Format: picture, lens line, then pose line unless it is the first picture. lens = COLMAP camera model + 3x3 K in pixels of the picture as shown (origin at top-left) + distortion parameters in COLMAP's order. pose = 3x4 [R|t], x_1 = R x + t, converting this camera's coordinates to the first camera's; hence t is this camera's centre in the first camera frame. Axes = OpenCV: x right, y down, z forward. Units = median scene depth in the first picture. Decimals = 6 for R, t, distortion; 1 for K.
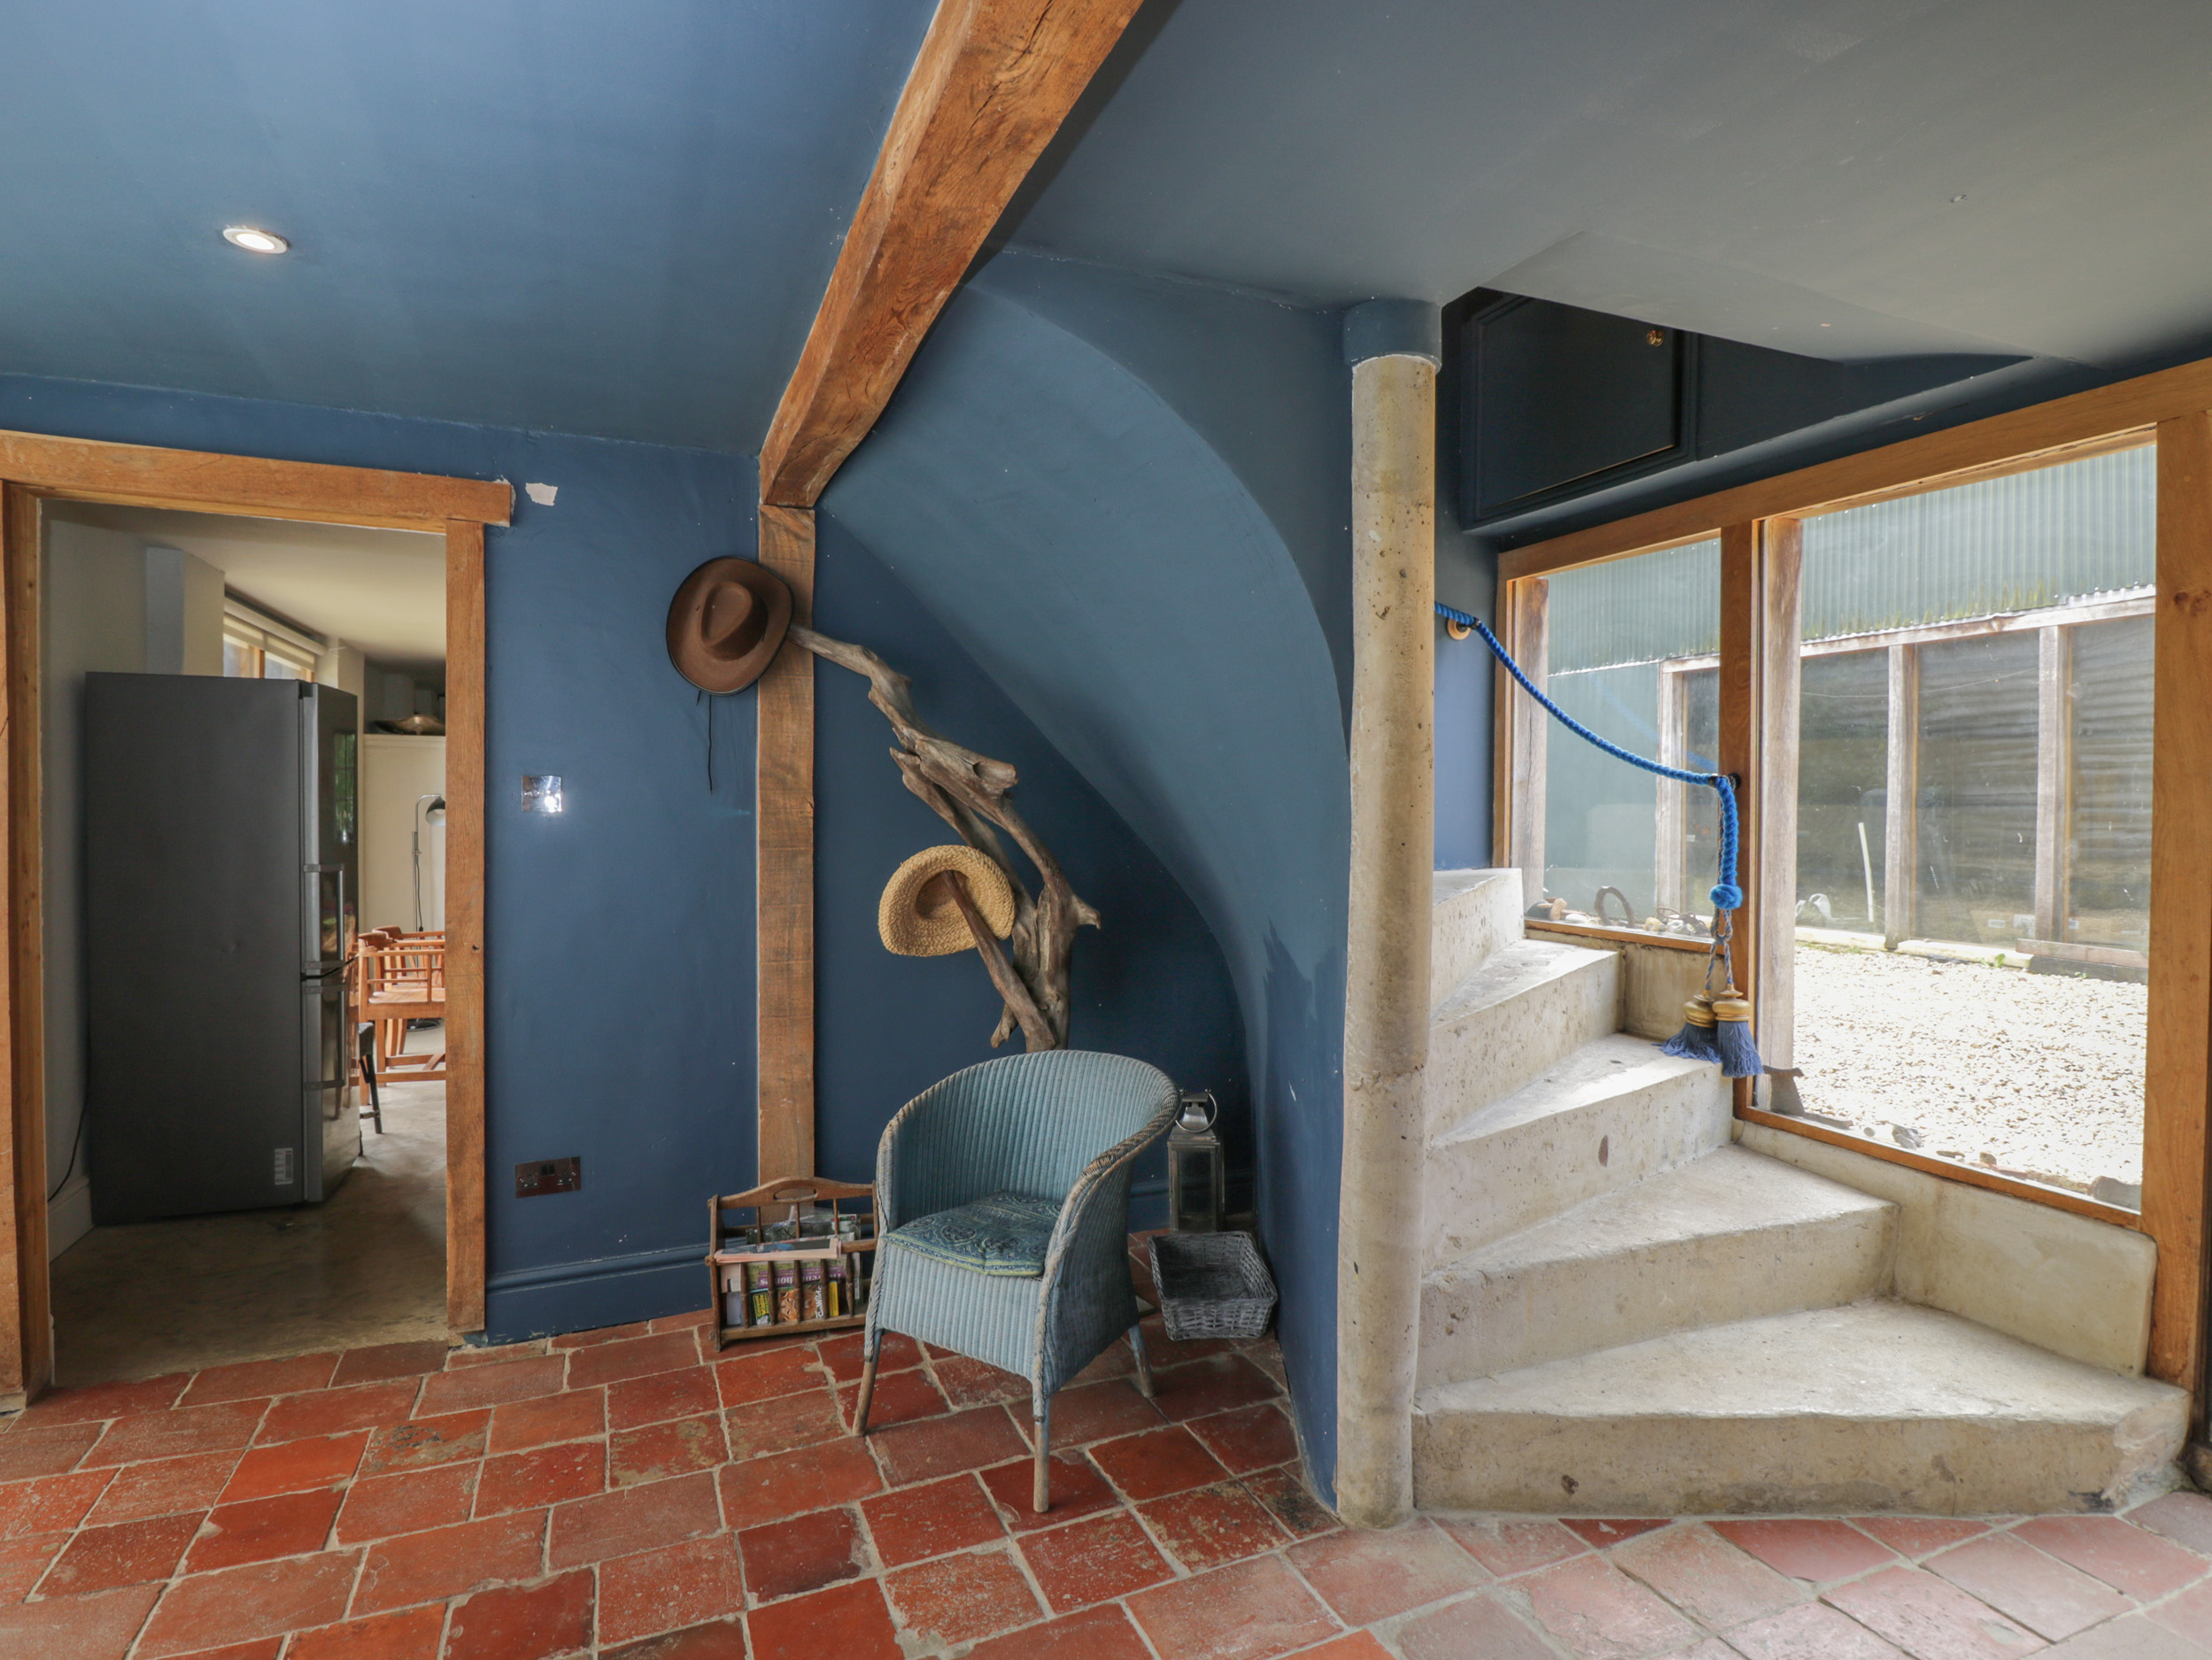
lens RADIAL K [[1177.1, 0, 1106.0], [0, 1177.1, 830.0], [0, 0, 1]] dist [-0.001715, -0.010422]
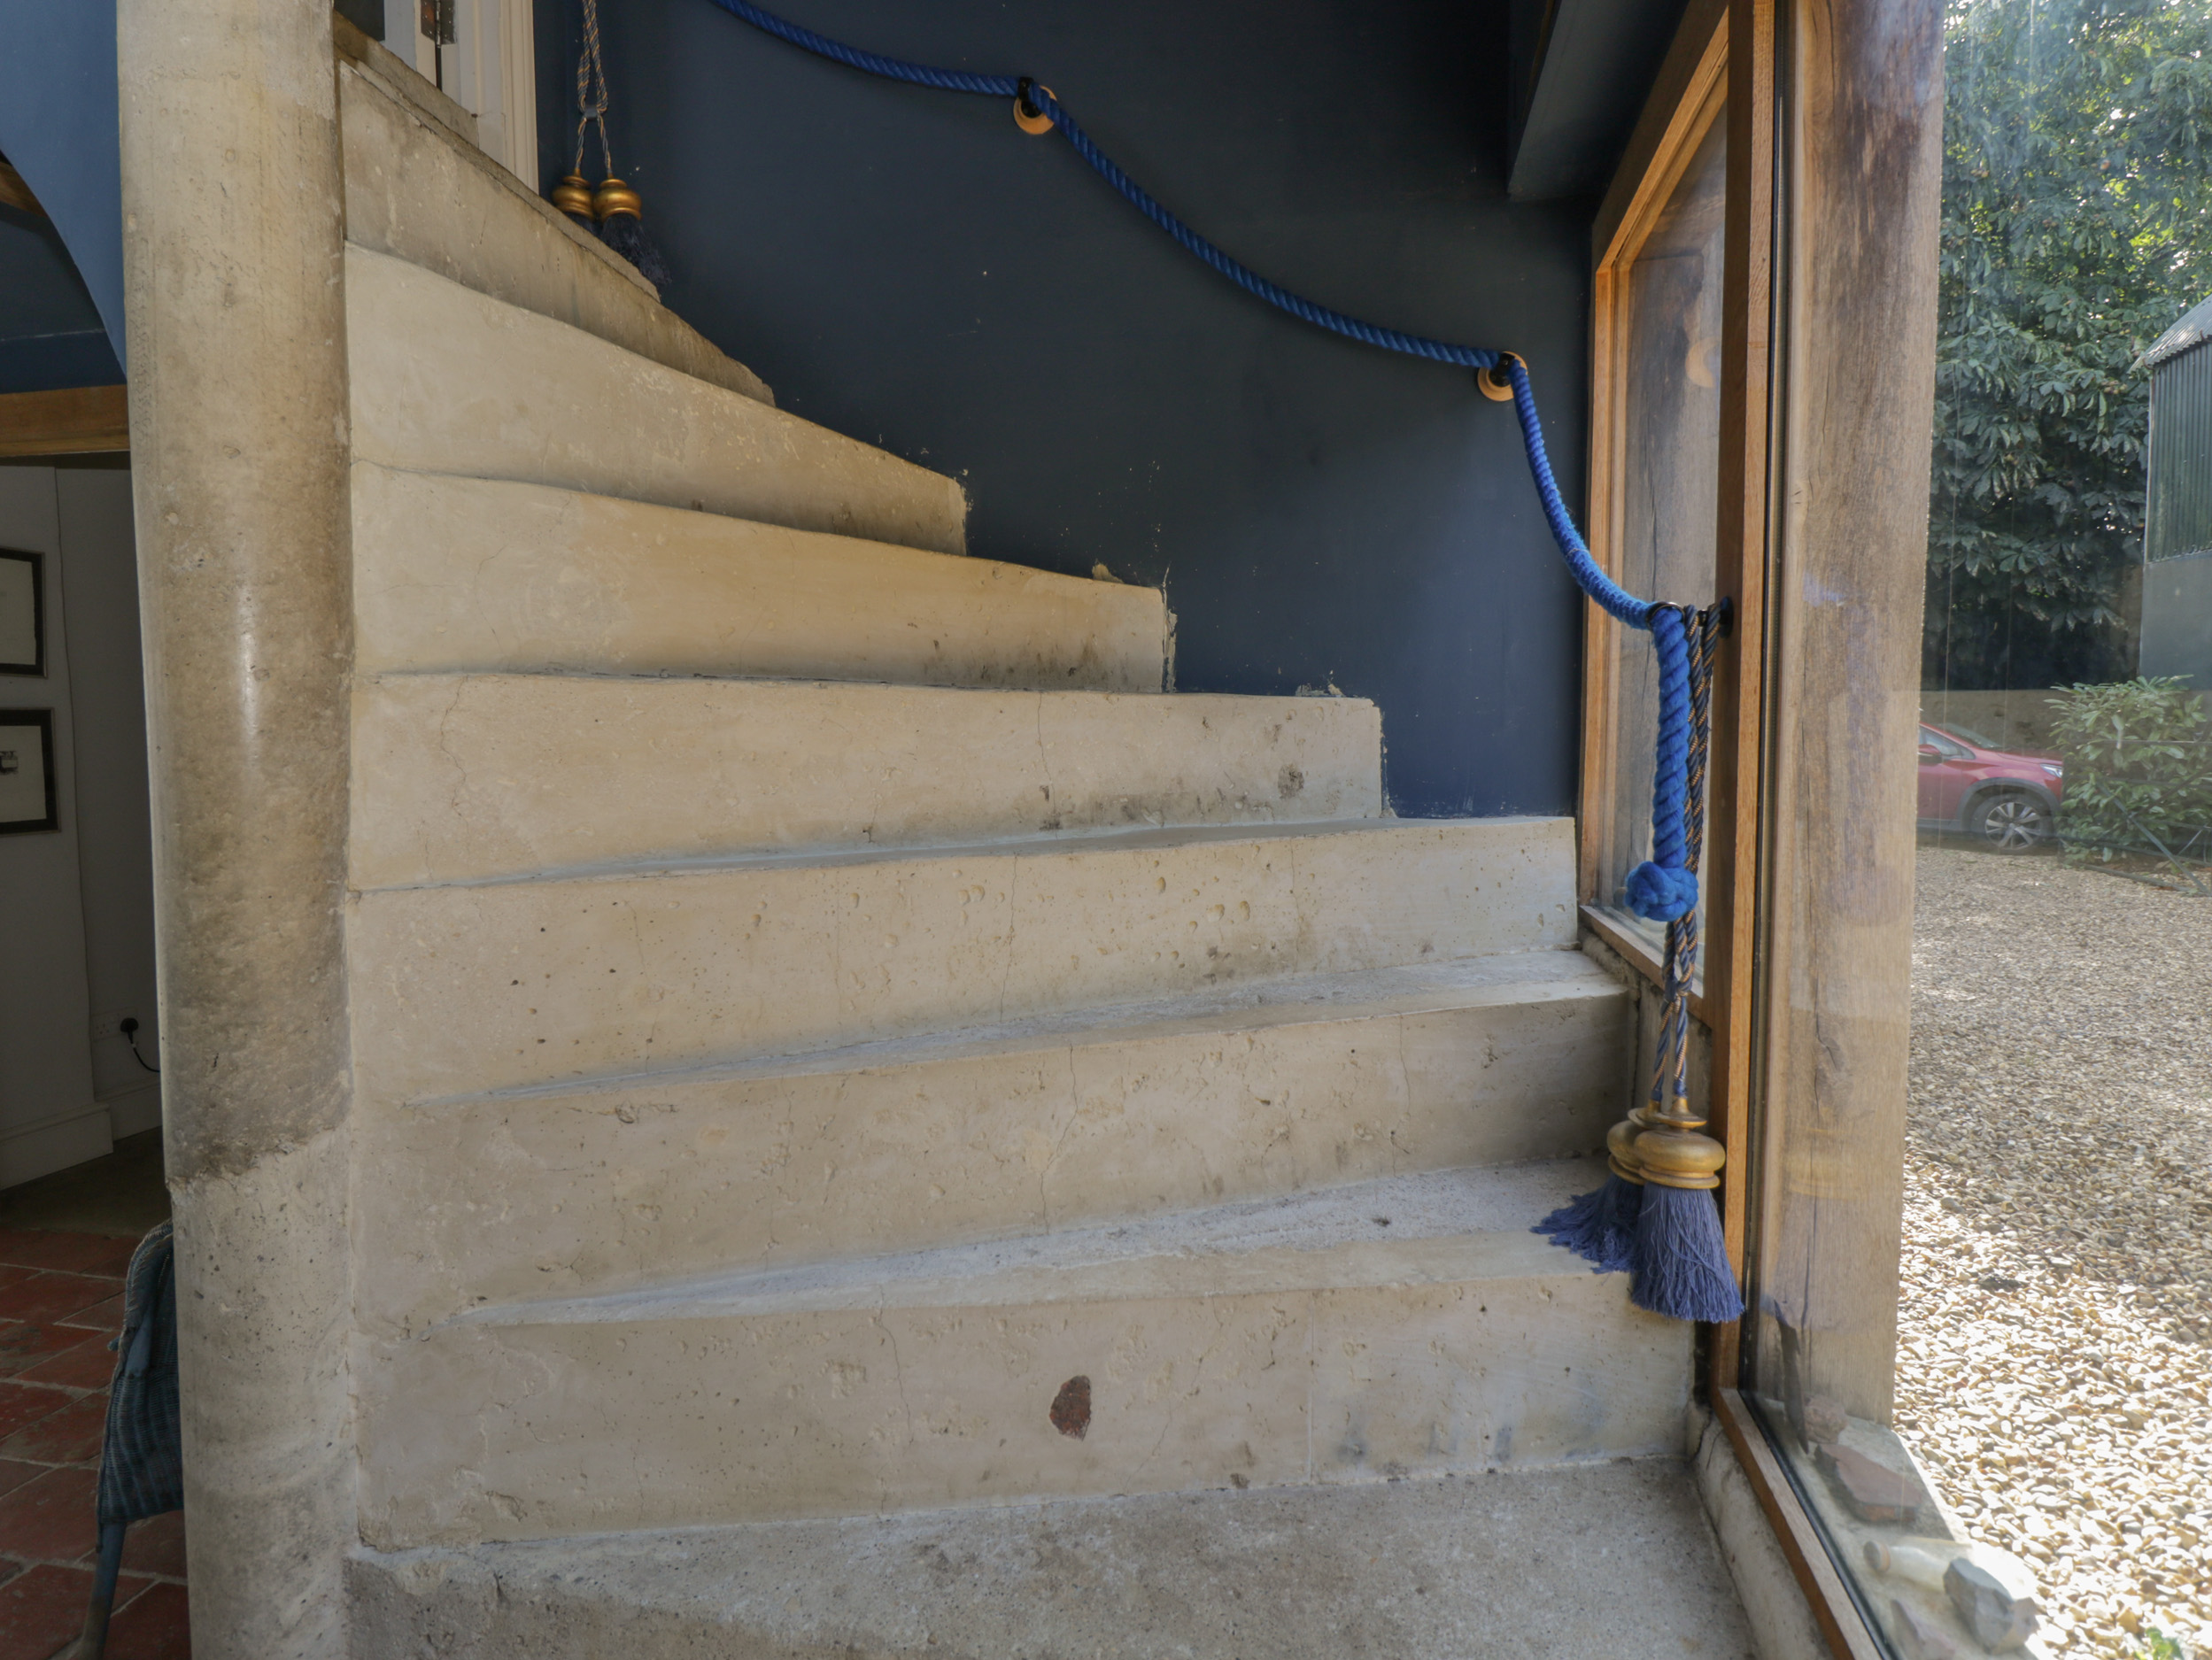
lens RADIAL K [[1177.1, 0, 1106.0], [0, 1177.1, 830.0], [0, 0, 1]] dist [-0.001715, -0.010422]
pose [[0.819824, 0.013061, -0.572466, 0.607598], [-0.003174, 0.999828, 0.018265, 0.029303], [0.572607, -0.013158, 0.819725, 0.542348]]
